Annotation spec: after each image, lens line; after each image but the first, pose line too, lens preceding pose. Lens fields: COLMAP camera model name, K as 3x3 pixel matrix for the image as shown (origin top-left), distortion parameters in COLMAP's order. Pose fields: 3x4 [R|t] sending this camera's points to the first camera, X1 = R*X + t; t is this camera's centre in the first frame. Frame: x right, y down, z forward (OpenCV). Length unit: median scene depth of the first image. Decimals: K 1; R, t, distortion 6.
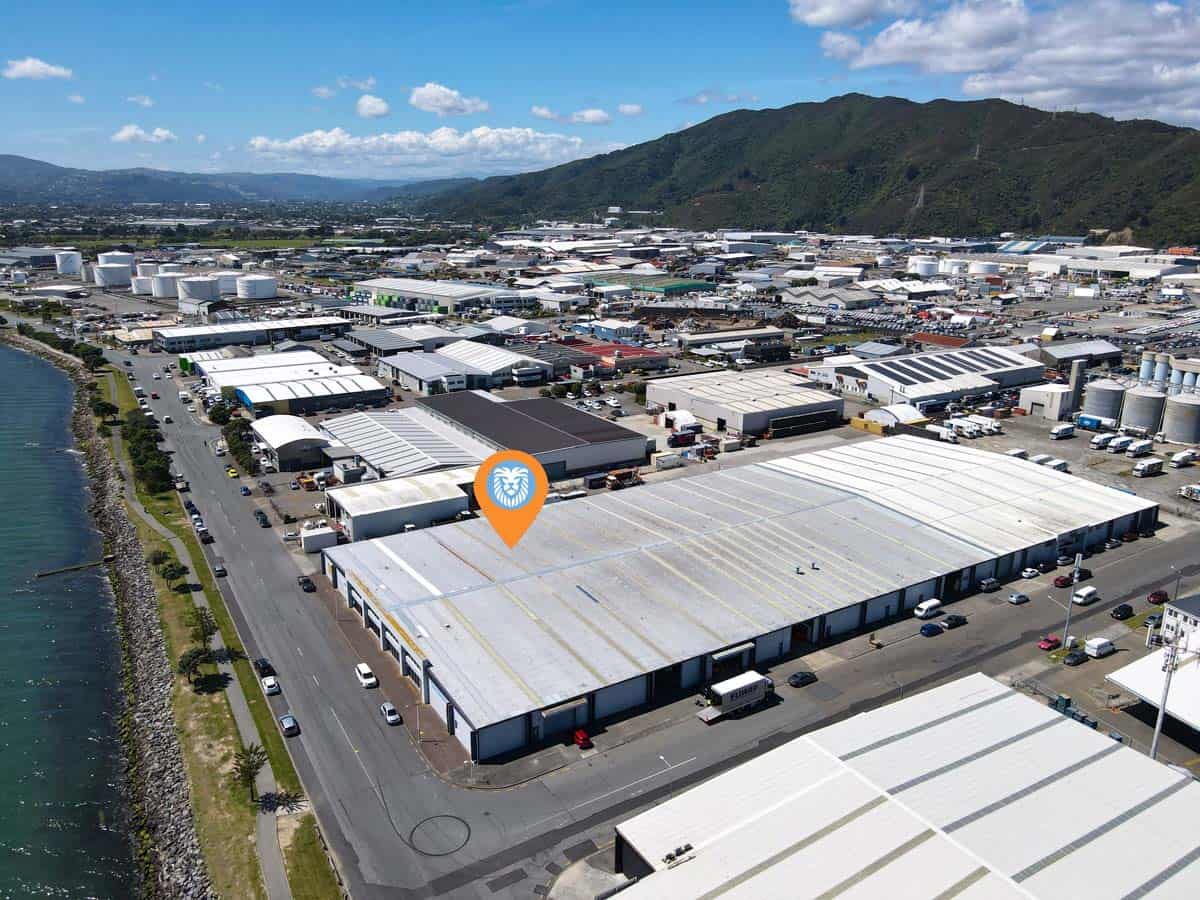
lens RADIAL K [[881.2, 0, 596.9], [0, 881.2, 451.4], [0, 0, 1]] dist [-0.005008, 0.031094]
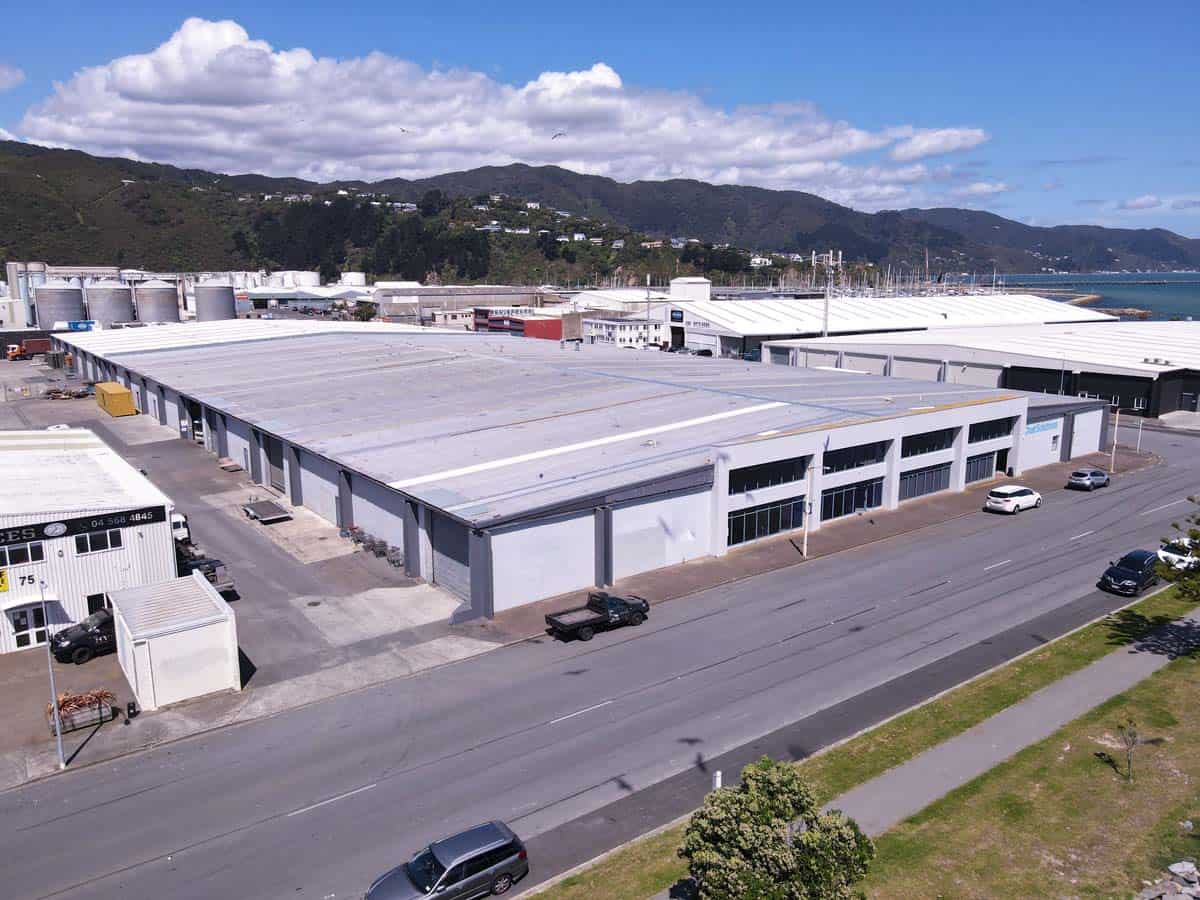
lens RADIAL K [[881.2, 0, 596.3], [0, 881.2, 447.7], [0, 0, 1]] dist [-0.005008, 0.031094]
pose [[-0.105305, -0.199345, 0.974255, -0.325436], [0.279109, 0.934398, 0.221358, 0.024113], [-0.954468, 0.295233, -0.042758, 0.568551]]
